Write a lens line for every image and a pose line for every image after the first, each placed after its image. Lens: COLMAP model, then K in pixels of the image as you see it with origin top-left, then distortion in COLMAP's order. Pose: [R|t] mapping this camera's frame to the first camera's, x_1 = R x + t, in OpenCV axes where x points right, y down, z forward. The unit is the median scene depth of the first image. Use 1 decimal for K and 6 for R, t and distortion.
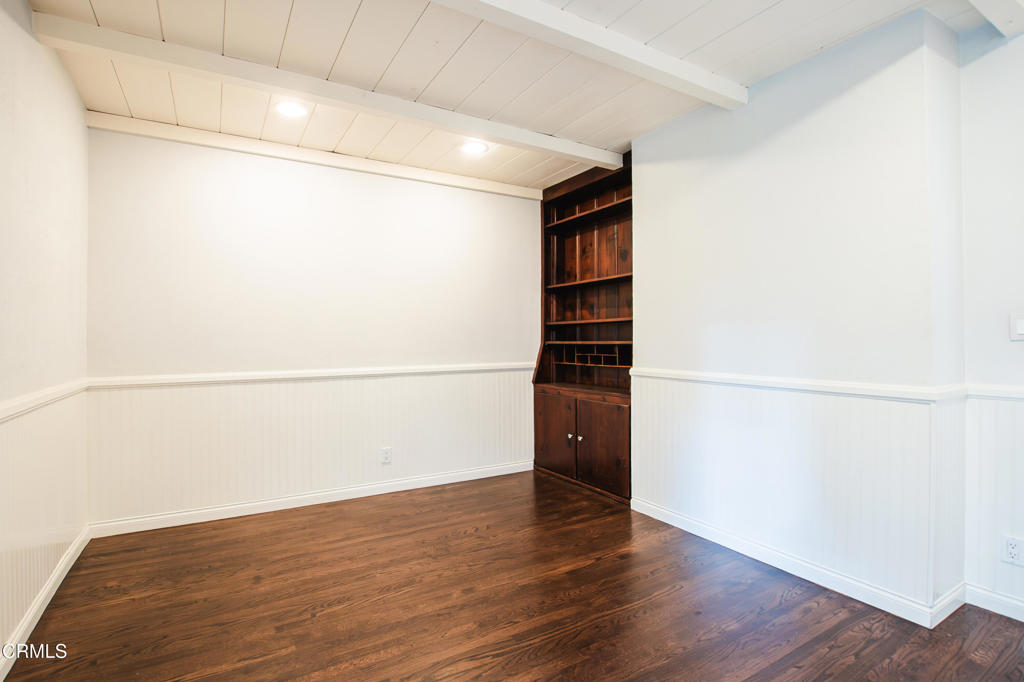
lens RADIAL K [[461.8, 0, 512.3], [0, 461.8, 361.4], [0, 0, 1]] dist [-0.027839, -0.000399]
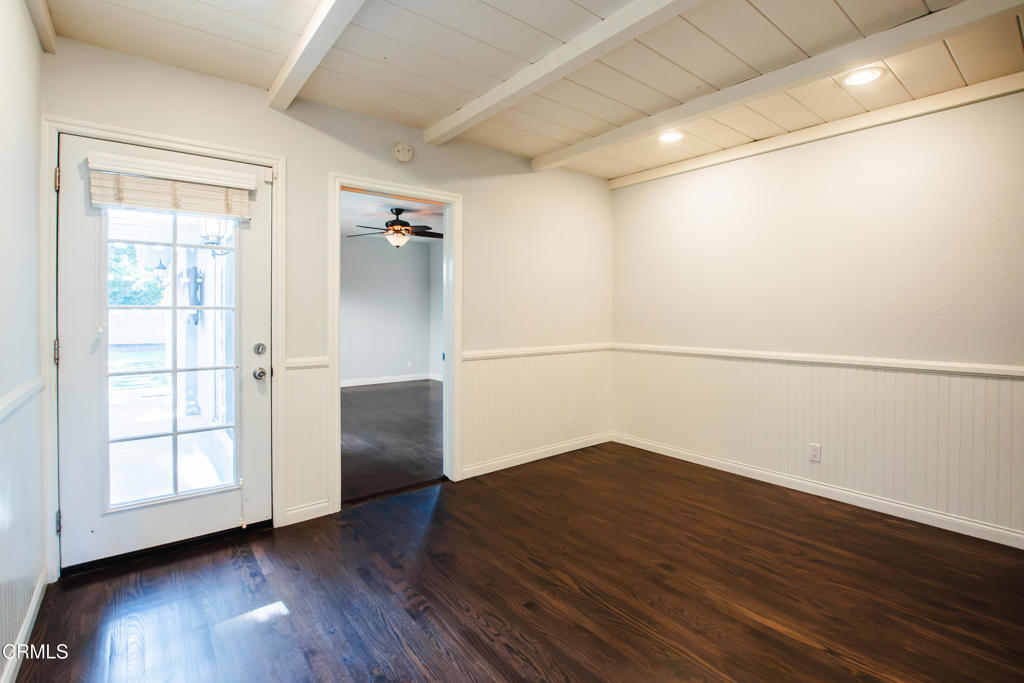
lens RADIAL K [[486.7, 0, 531.0], [0, 486.7, 340.2], [0, 0, 1]] dist [-0.034269, -0.000171]
pose [[0.171560, 0.057450, -0.983497, 0.735196], [-0.050471, 0.997500, 0.049464, -0.044141], [0.983880, 0.041152, 0.174031, 0.393050]]
